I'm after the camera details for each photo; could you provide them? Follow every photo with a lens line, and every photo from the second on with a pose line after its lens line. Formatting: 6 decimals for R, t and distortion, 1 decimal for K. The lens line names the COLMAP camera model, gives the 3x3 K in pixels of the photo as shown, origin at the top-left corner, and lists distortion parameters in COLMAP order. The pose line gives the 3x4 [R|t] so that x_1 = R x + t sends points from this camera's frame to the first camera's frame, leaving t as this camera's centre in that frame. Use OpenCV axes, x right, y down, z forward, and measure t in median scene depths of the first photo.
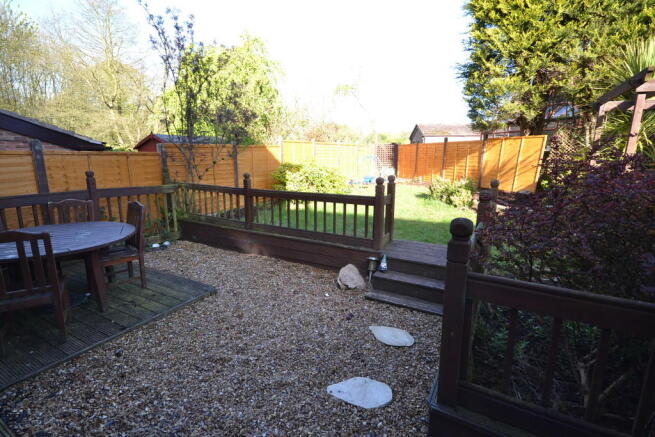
lens RADIAL K [[316.4, 0, 327.5], [0, 316.4, 218.5], [0, 0, 1]] dist [-0.000079, -0.000266]
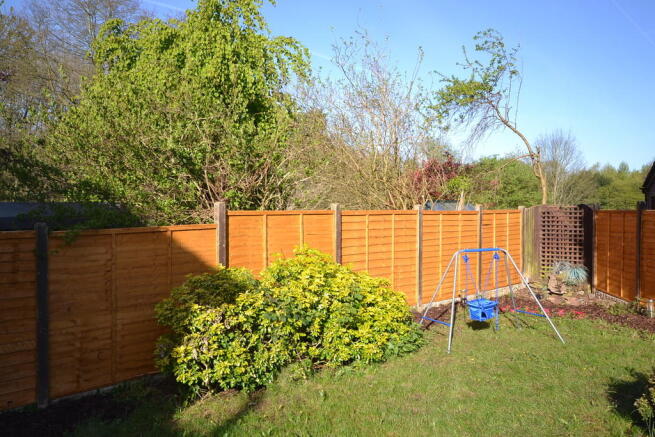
lens RADIAL K [[569.6, 0, 327.5], [0, 569.6, 218.5], [0, 0, 1]] dist [-0.002364, -0.001526]
pose [[0.957058, 0.002784, -0.289882, 0.416495], [-0.057325, 0.982025, -0.179833, -0.273993], [0.284171, 0.188728, 0.940015, 0.847068]]
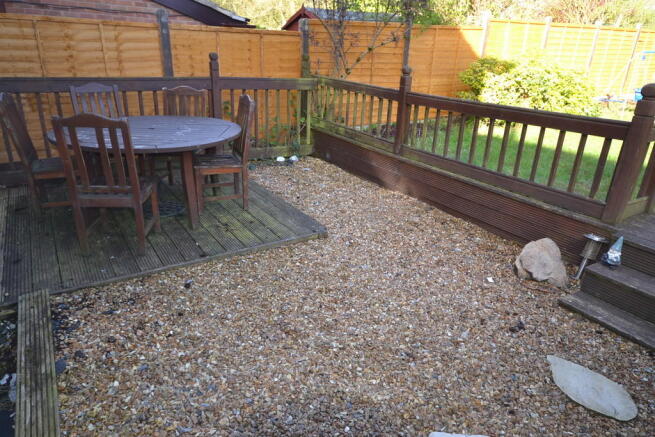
lens RADIAL K [[435.9, 0, 327.5], [0, 435.9, 218.5], [0, 0, 1]] dist [-0.000949, 0.033285]
pose [[0.879735, 0.200229, -0.431249, 0.053746], [-0.123393, 0.972074, 0.199617, 0.000287], [0.459174, -0.122397, 0.879874, 0.124589]]
